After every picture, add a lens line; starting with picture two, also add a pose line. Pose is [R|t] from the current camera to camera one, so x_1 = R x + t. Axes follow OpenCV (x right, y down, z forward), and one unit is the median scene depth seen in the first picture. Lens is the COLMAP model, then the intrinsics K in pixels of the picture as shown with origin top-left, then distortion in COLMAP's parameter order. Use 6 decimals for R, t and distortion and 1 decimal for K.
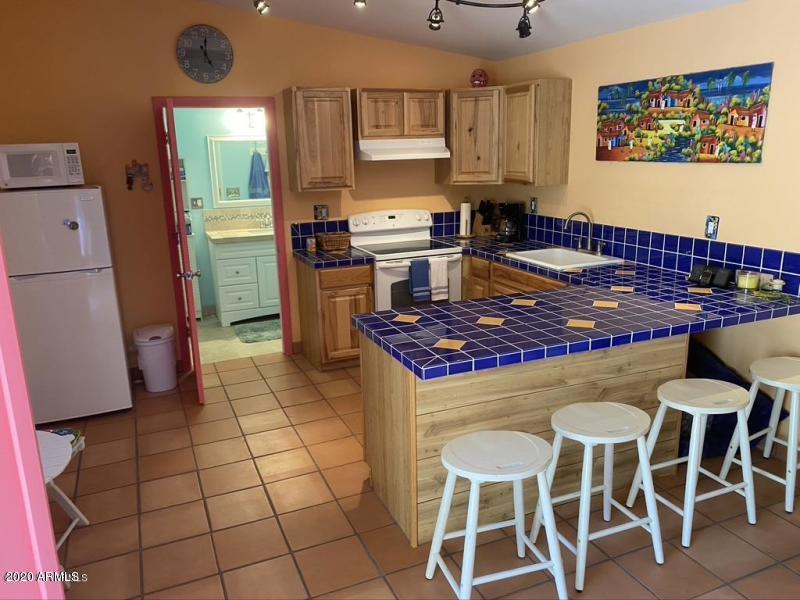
lens RADIAL K [[607.4, 0, 398.2], [0, 607.4, 303.1], [0, 0, 1]] dist [0.027905, -0.027845]
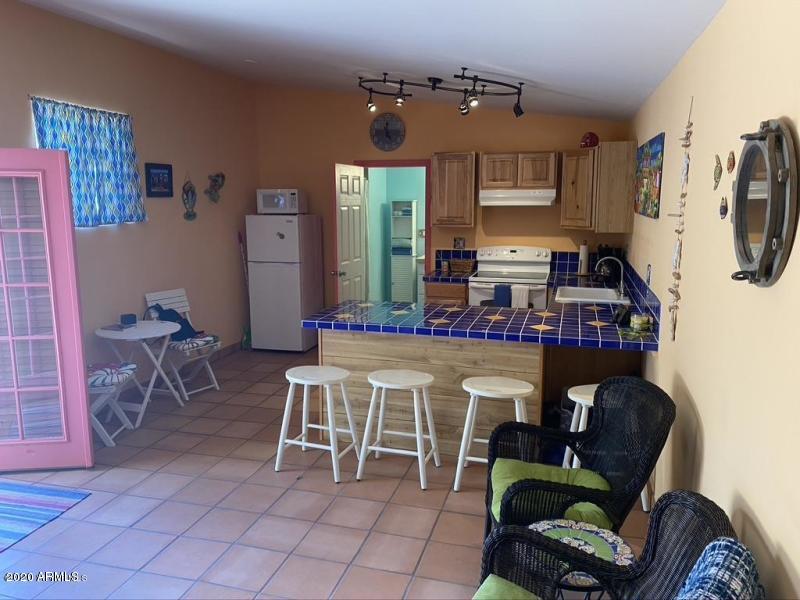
lens RADIAL K [[607.4, 0, 403.8], [0, 607.4, 297.7], [0, 0, 1]] dist [0.027905, -0.027845]
pose [[0.786710, 0.126885, -0.604142, 0.610336], [-0.171125, 0.985120, -0.015938, 0.009264], [0.593130, 0.115922, 0.796718, -0.109819]]
